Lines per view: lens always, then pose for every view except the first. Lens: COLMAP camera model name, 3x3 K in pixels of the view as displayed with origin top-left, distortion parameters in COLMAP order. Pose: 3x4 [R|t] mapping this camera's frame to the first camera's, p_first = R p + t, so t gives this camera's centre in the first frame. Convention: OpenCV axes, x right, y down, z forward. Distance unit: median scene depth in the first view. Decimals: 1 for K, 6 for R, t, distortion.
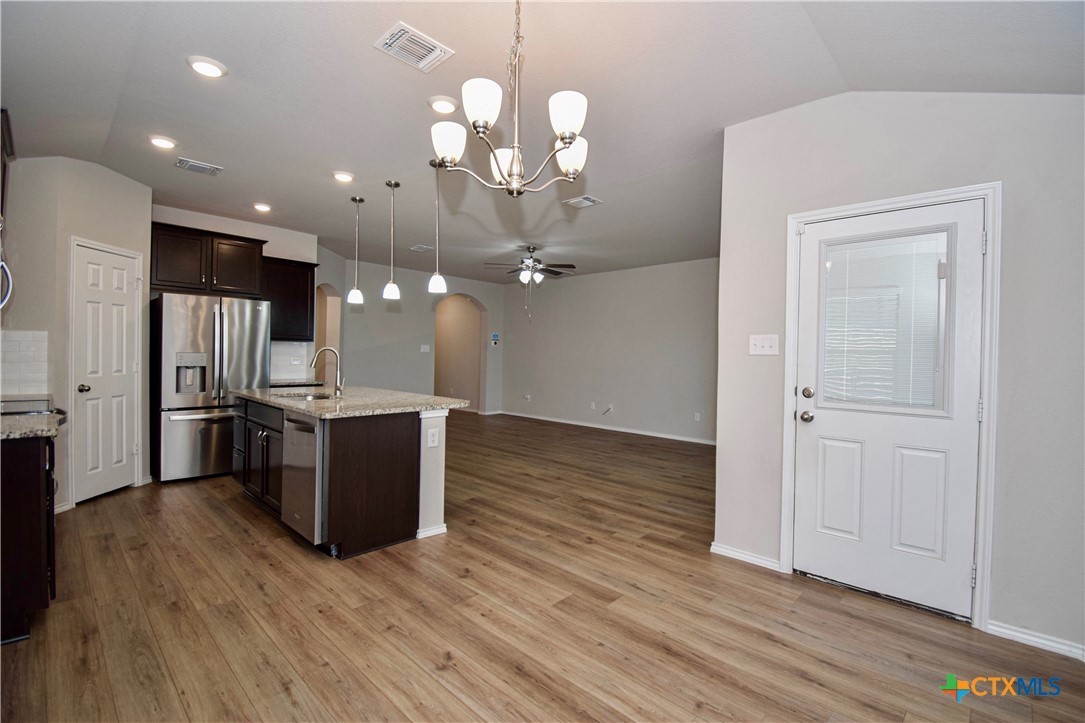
lens RADIAL K [[479.4, 0, 548.3], [0, 479.4, 358.9], [0, 0, 1]] dist [-0.004129, -0.004724]
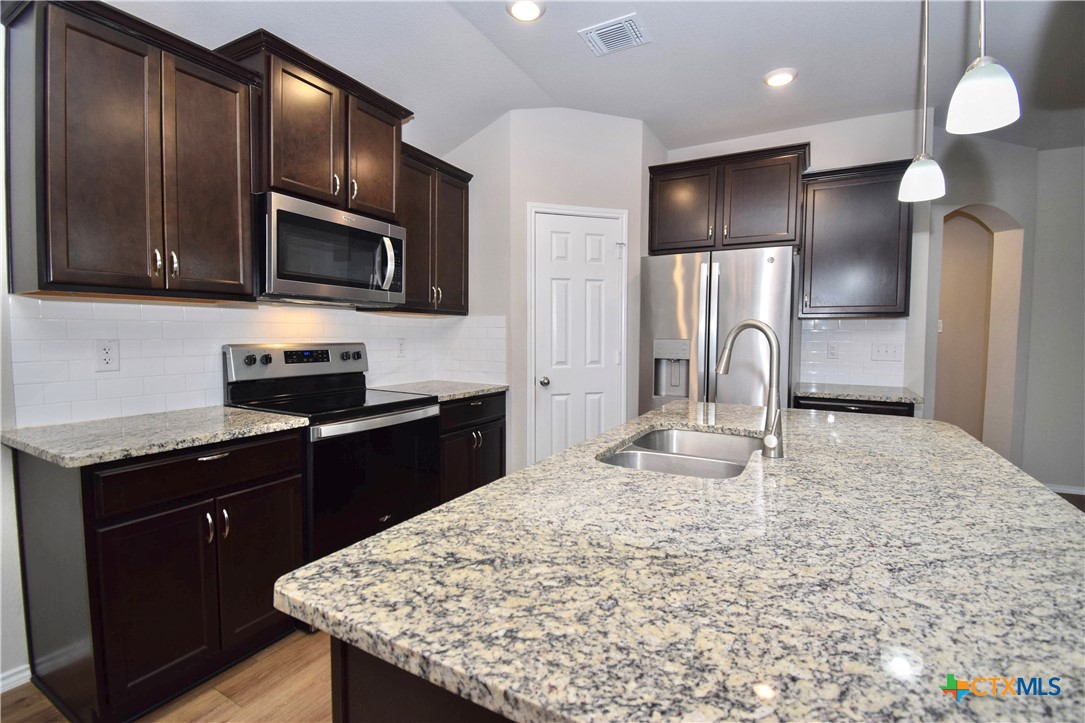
lens RADIAL K [[479.4, 0, 541.7], [0, 479.4, 360.7], [0, 0, 1]] dist [-0.004129, -0.004724]
pose [[0.224183, 0.035552, -0.973898, -0.192815], [-0.012156, 0.999359, 0.033683, -0.004629], [0.974471, 0.004287, 0.224472, 1.101492]]
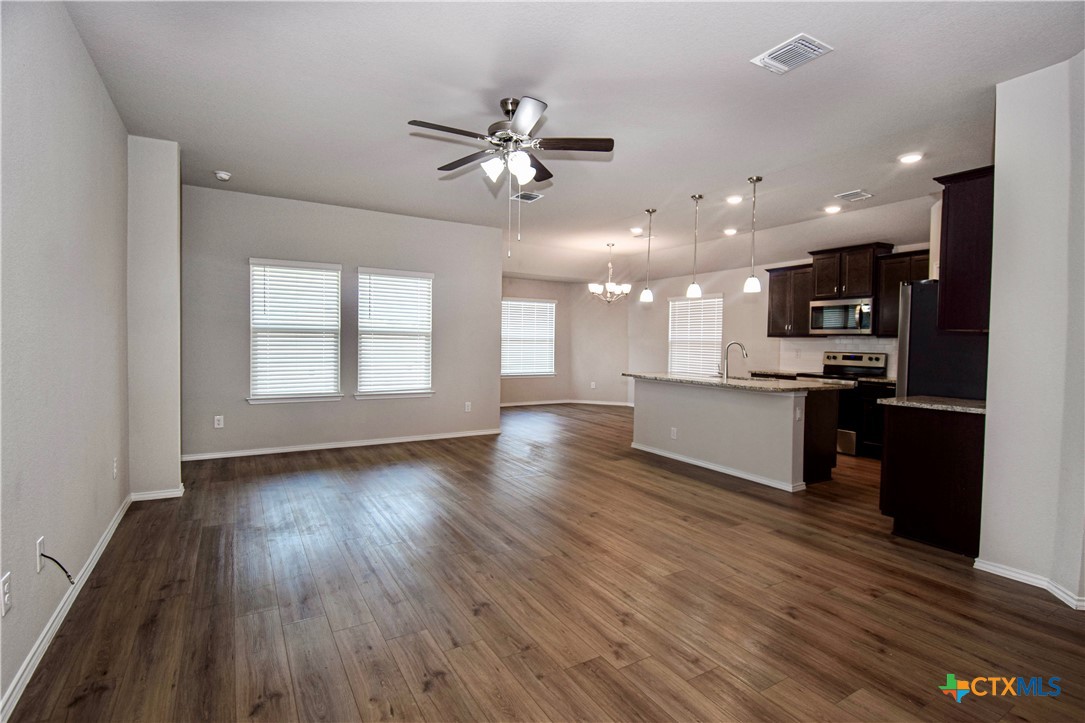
lens RADIAL K [[520.6, 0, 548.9], [0, 520.6, 363.3], [0, 0, 1]] dist [-0.003830, -0.000123]
pose [[-0.964499, -0.045466, 0.260142, -0.522087], [-0.031803, 0.997896, 0.056494, -0.047789], [-0.262163, 0.046215, -0.963916, 3.987262]]
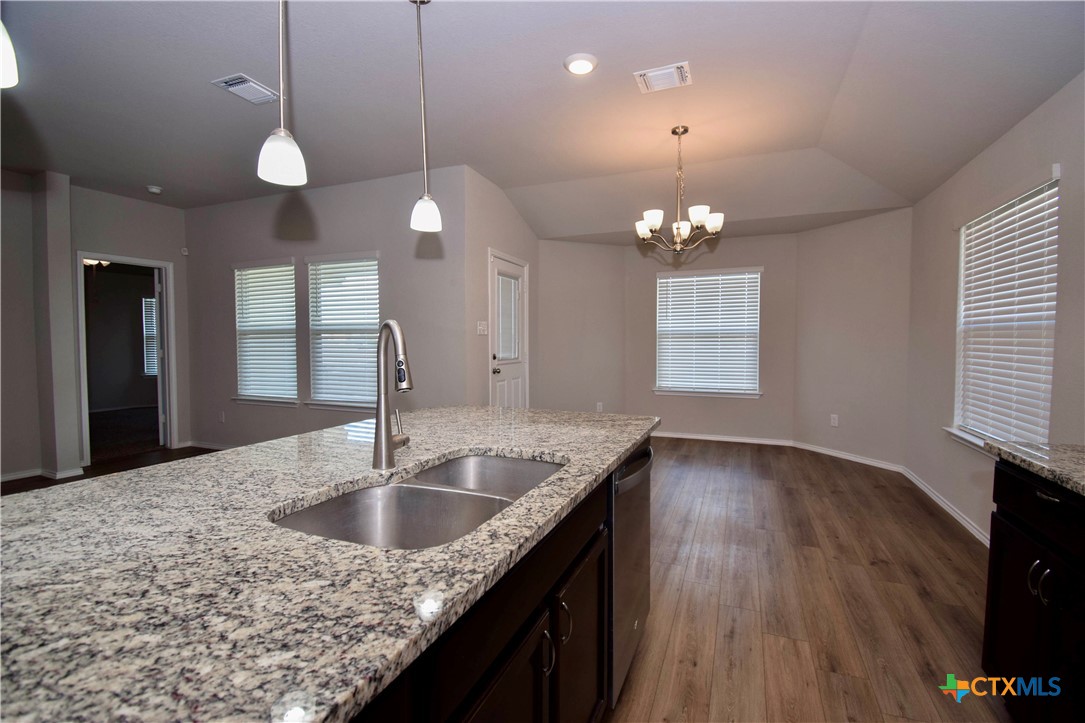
lens RADIAL K [[479.4, 0, 543.2], [0, 479.4, 359.1], [0, 0, 1]] dist [-0.004129, -0.004724]
pose [[-0.350344, -0.057672, 0.934844, -1.237440], [0.004213, 0.997995, 0.063147, -0.031377], [-0.936612, 0.026062, -0.349399, 1.596757]]
